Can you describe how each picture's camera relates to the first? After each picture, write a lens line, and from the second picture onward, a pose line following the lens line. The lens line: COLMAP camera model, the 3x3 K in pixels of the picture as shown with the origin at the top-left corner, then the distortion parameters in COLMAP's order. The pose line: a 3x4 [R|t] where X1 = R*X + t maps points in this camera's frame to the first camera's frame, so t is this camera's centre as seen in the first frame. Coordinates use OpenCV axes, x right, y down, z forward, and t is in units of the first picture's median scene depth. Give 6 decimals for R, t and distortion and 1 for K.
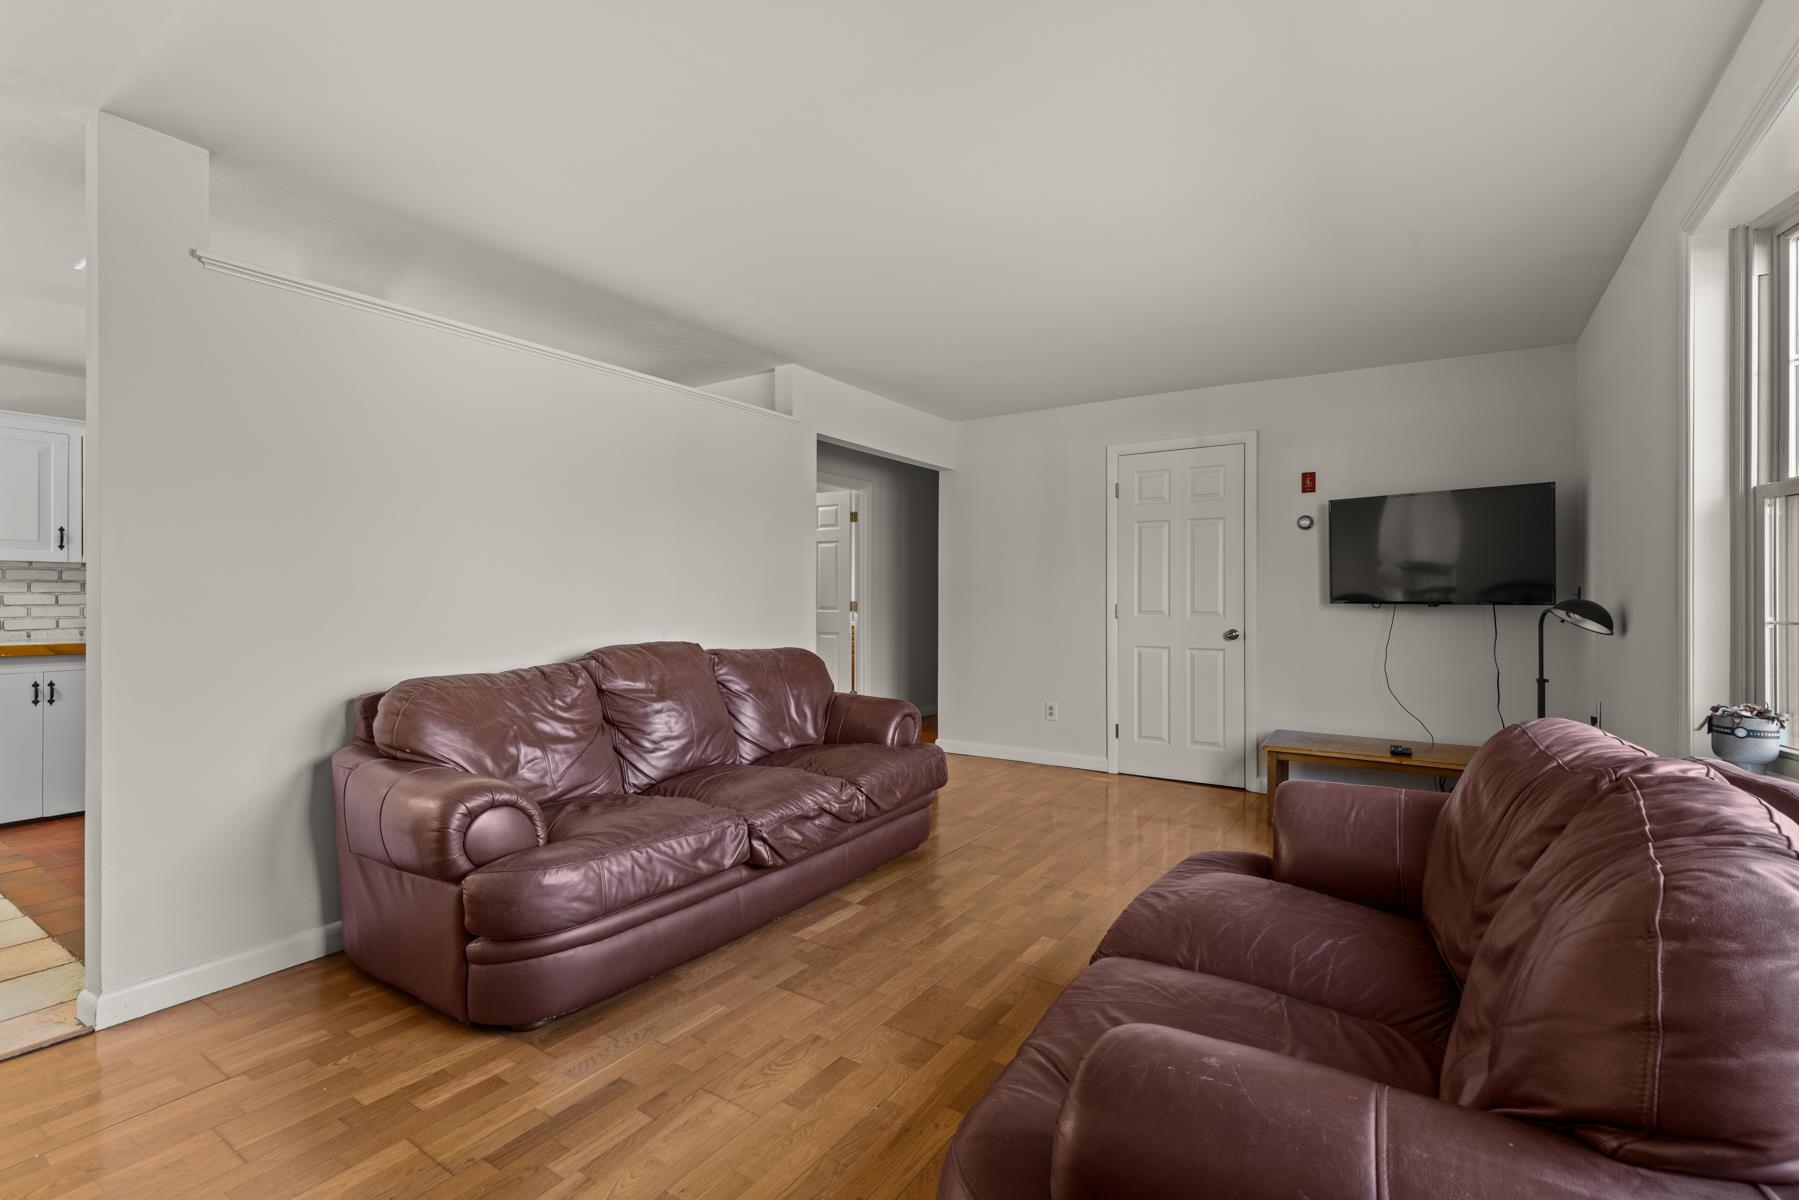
lens RADIAL K [[822.4, 0, 914.1], [0, 822.4, 586.2], [0, 0, 1]] dist [0.011275, -0.002907]
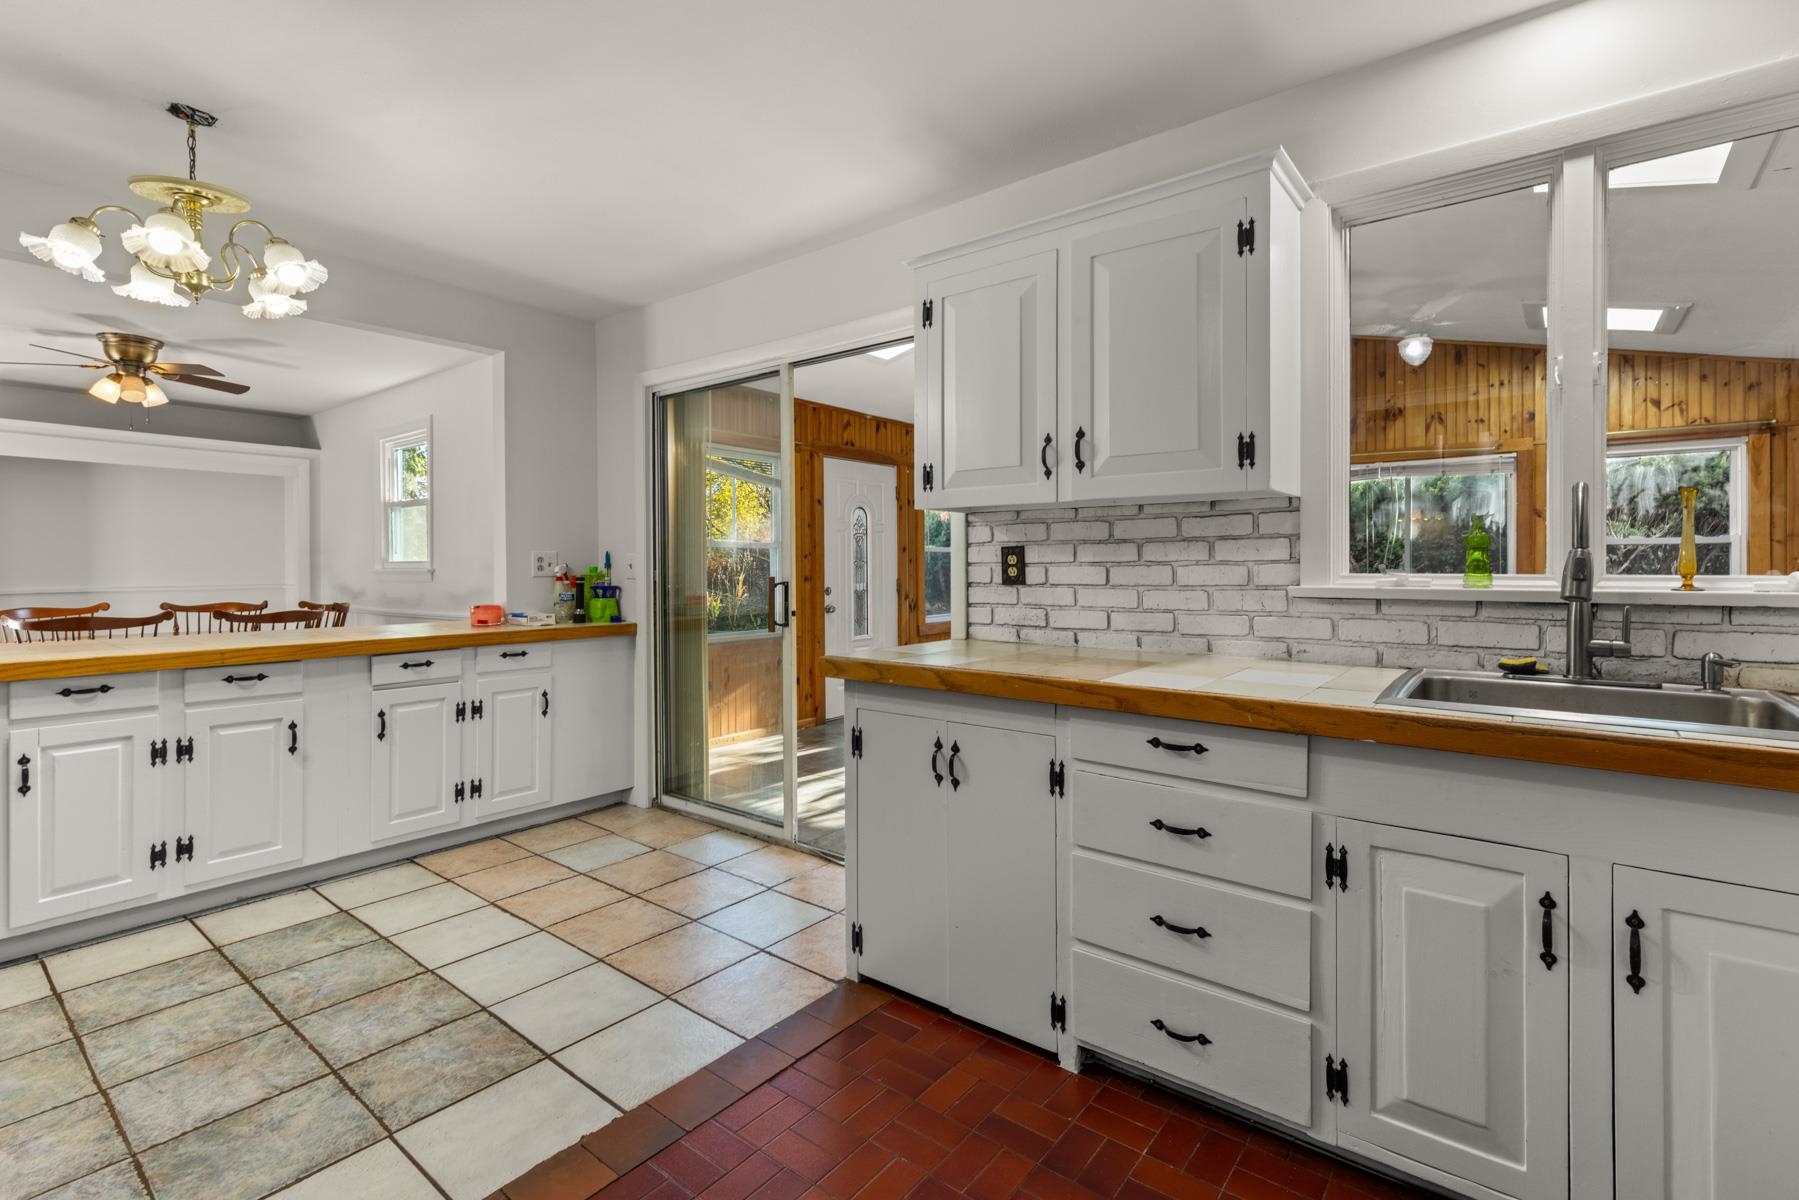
lens RADIAL K [[822.4, 0, 930.3], [0, 822.4, 568.5], [0, 0, 1]] dist [0.011275, -0.002907]
pose [[-0.079641, 0.007401, -0.996796, -0.525547], [0.012141, 0.999905, 0.006454, 0.006954], [0.996750, -0.011588, -0.079723, 0.984659]]
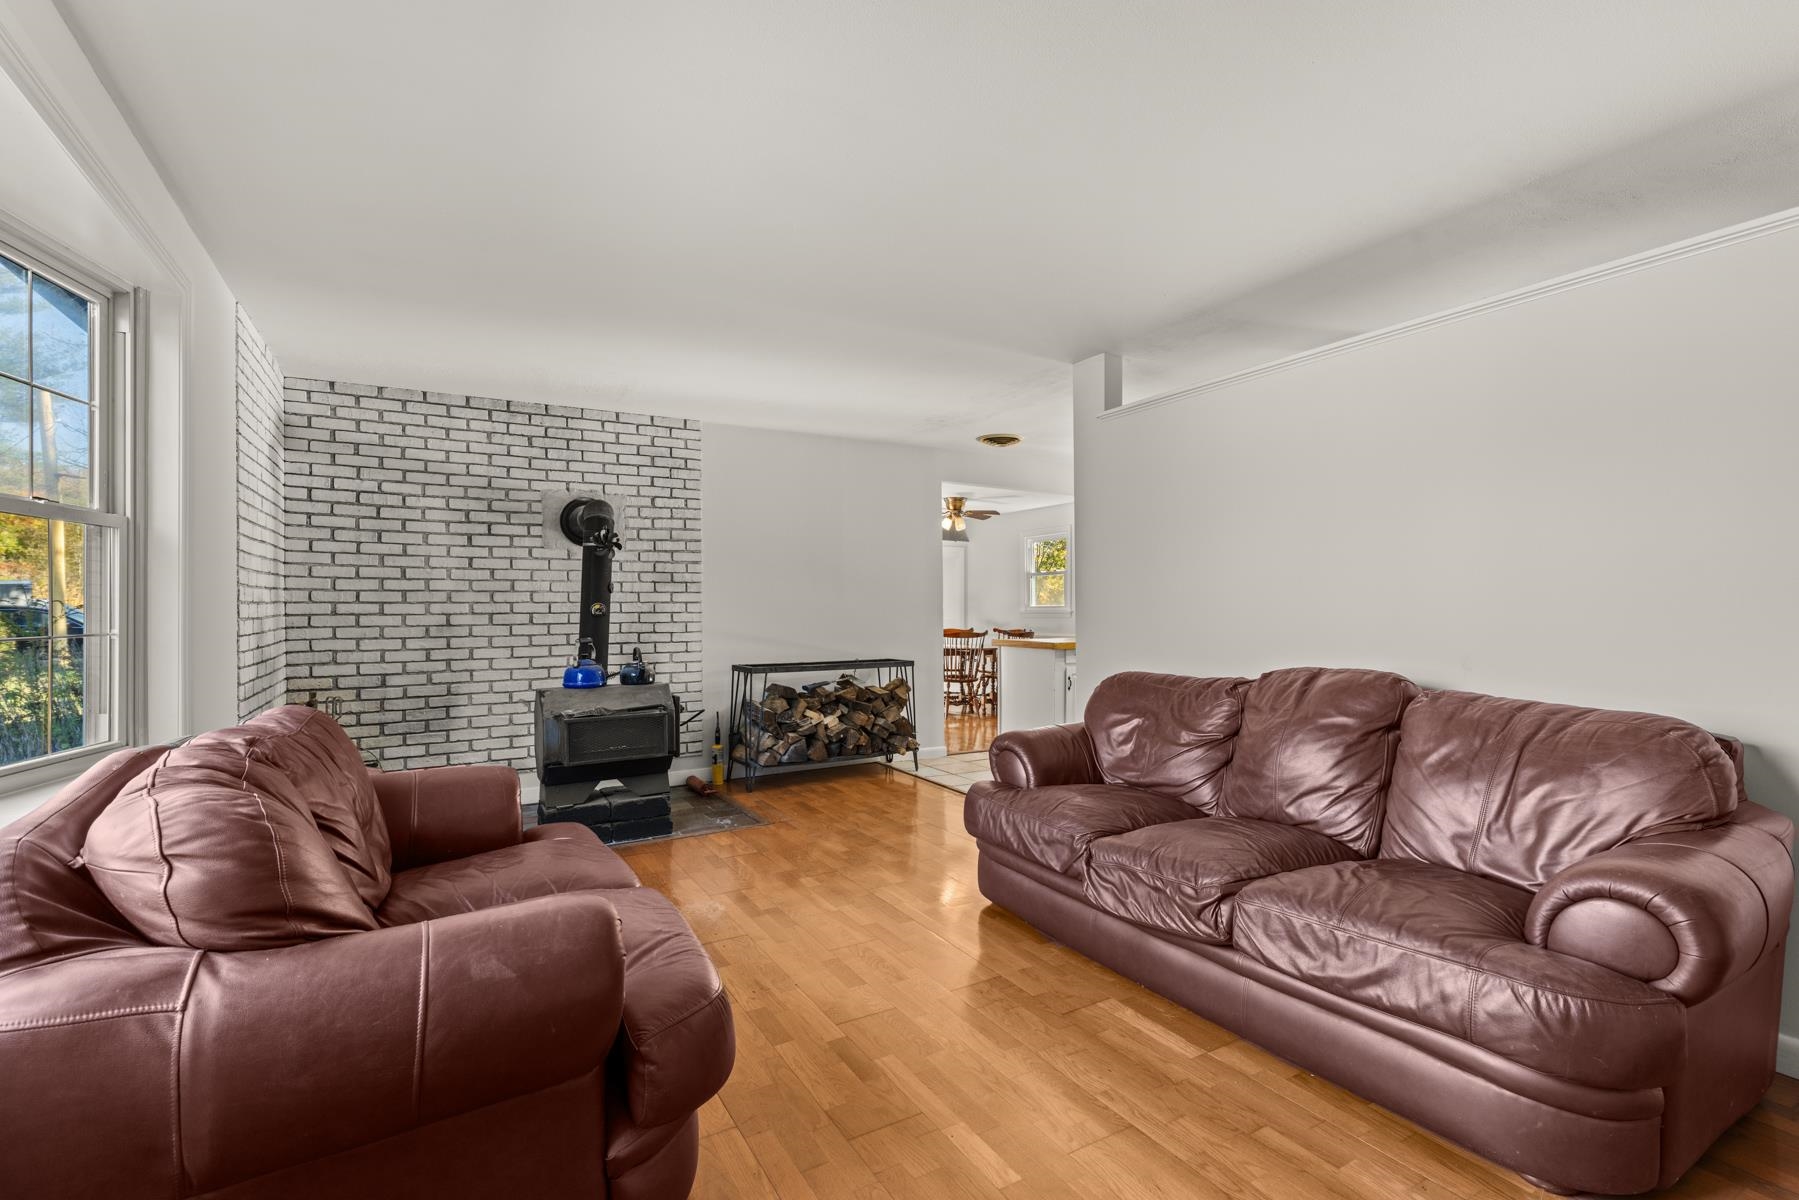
lens RADIAL K [[822.4, 0, 903.0], [0, 822.4, 614.5], [0, 0, 1]] dist [0.011275, -0.002907]
pose [[-0.455274, 0.004870, -0.890338, 0.458131], [0.005897, 0.999980, 0.002454, 0.007885], [0.890332, -0.004133, -0.455293, 0.752913]]
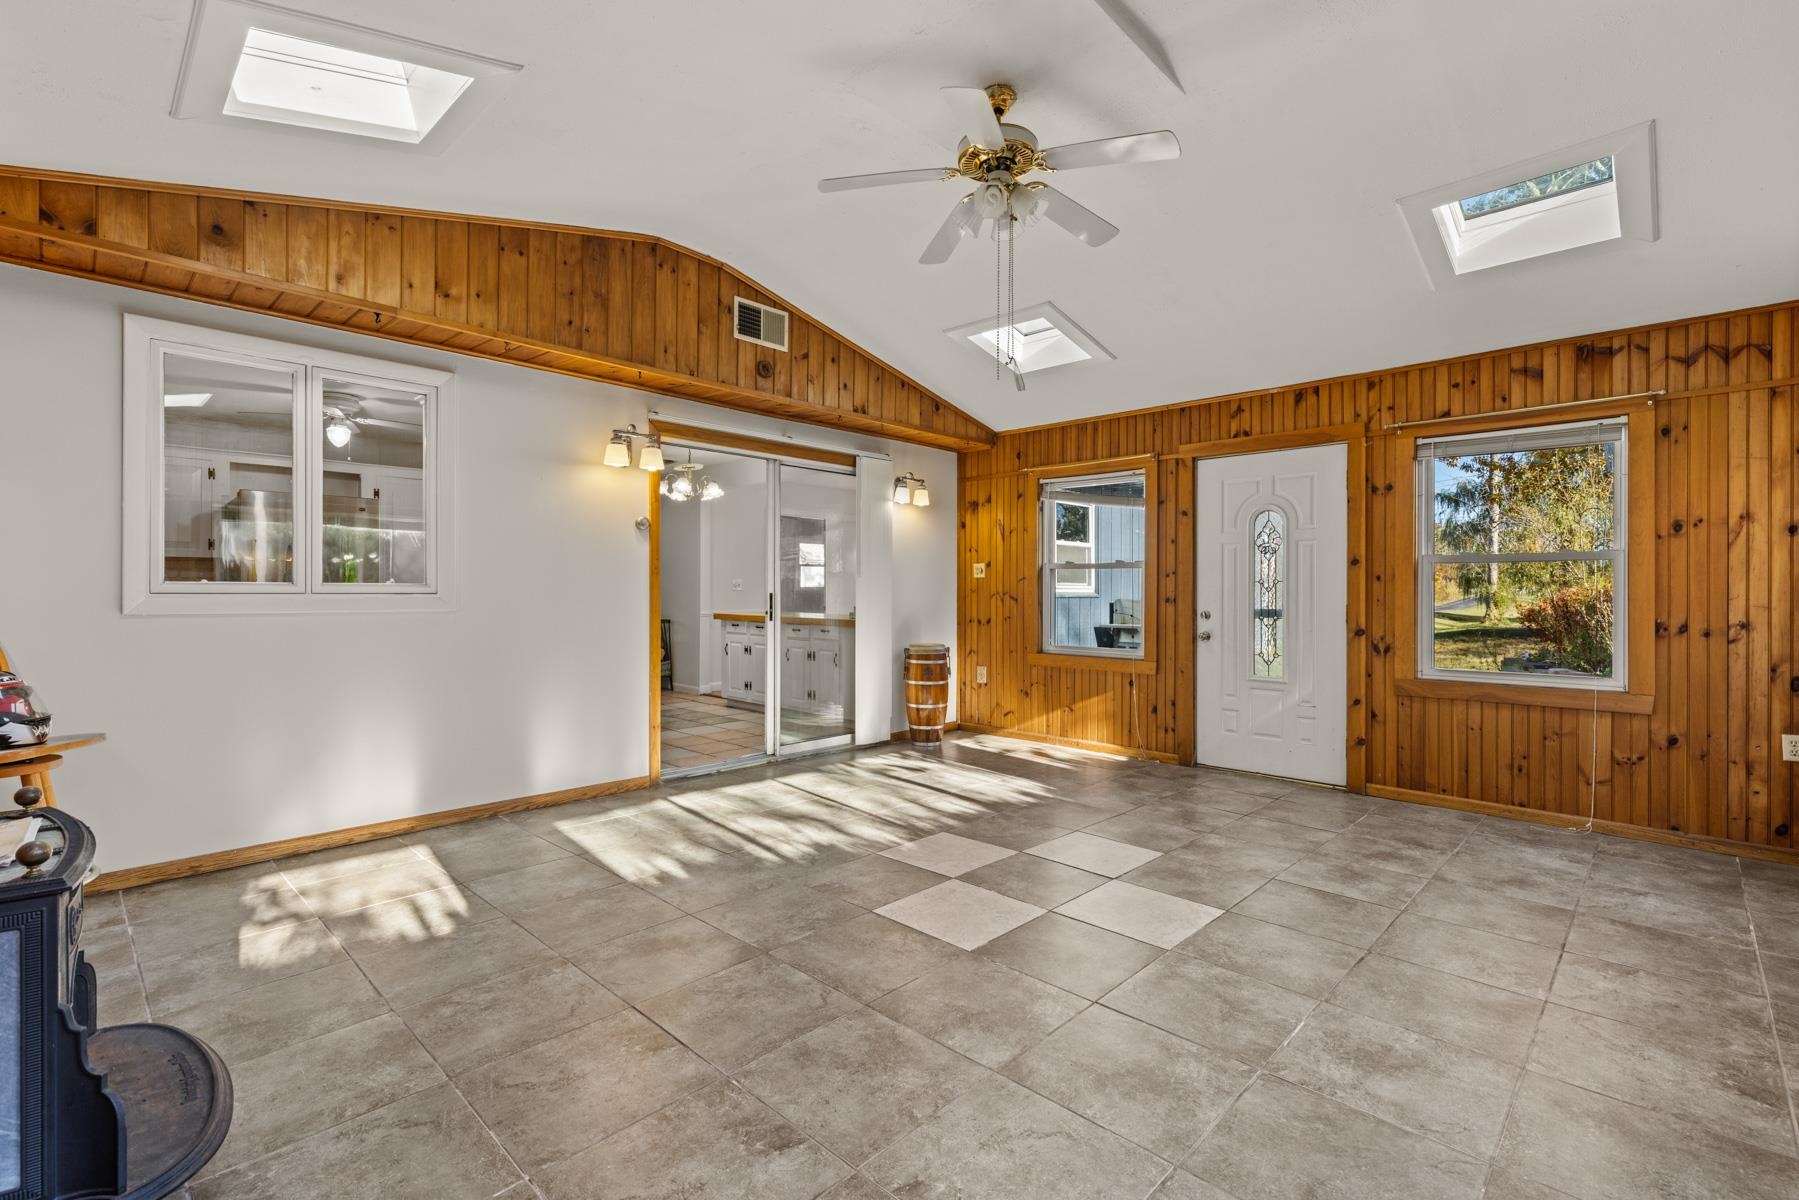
lens RADIAL K [[822.4, 0, 912.4], [0, 822.4, 584.7], [0, 0, 1]] dist [0.011275, -0.002907]
pose [[-0.980471, -0.000997, 0.196663, -1.706767], [-0.004684, 0.999822, -0.018280, 0.031251], [-0.196609, -0.018844, -0.980301, 1.949357]]
